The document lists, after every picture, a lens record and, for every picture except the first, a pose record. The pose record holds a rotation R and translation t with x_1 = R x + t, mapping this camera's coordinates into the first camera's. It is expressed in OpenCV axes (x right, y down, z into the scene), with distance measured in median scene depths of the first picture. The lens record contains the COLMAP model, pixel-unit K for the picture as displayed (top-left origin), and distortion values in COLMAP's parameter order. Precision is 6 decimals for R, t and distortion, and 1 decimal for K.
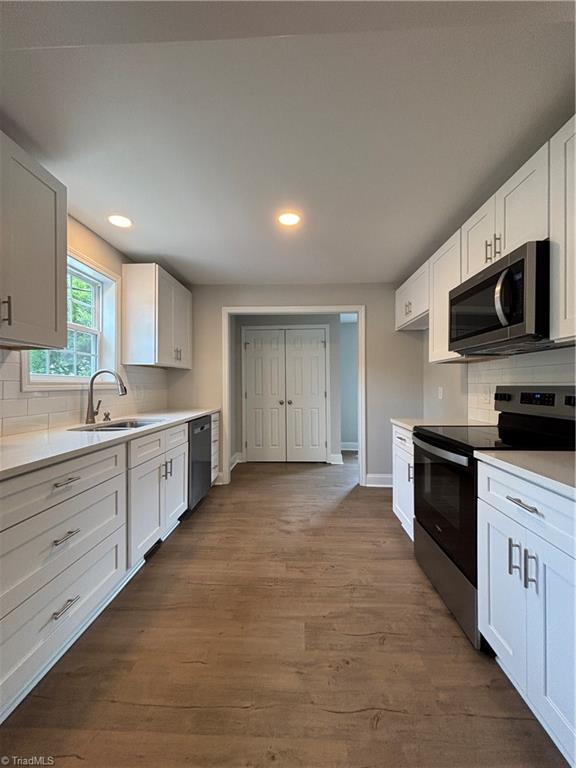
lens RADIAL K [[311.5, 0, 288.0], [0, 311.5, 384.0], [0, 0, 1]] dist [0.000708, 0.000044]
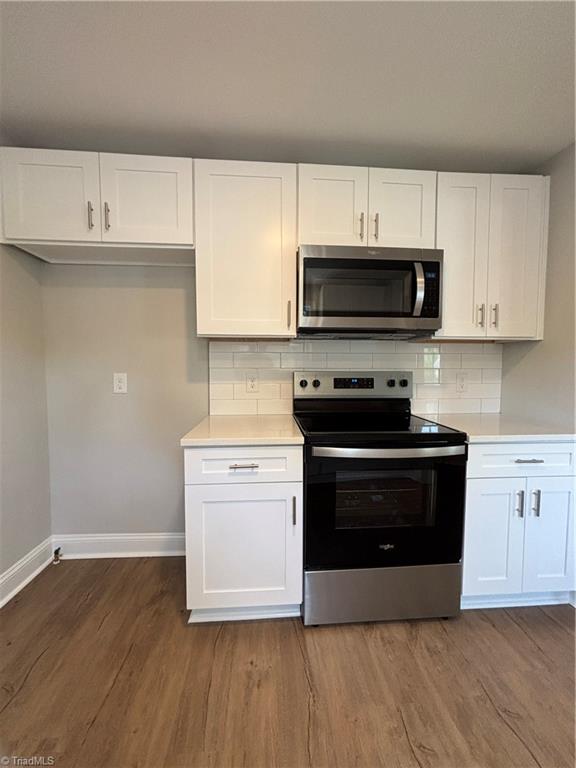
lens RADIAL K [[311.5, 0, 288.0], [0, 311.5, 384.0], [0, 0, 1]] dist [0.000708, 0.000044]
pose [[-0.119113, -0.052584, 0.991487, -0.262481], [-0.007939, 0.998615, 0.052008, -0.005268], [-0.992849, -0.001676, -0.119366, 1.267772]]
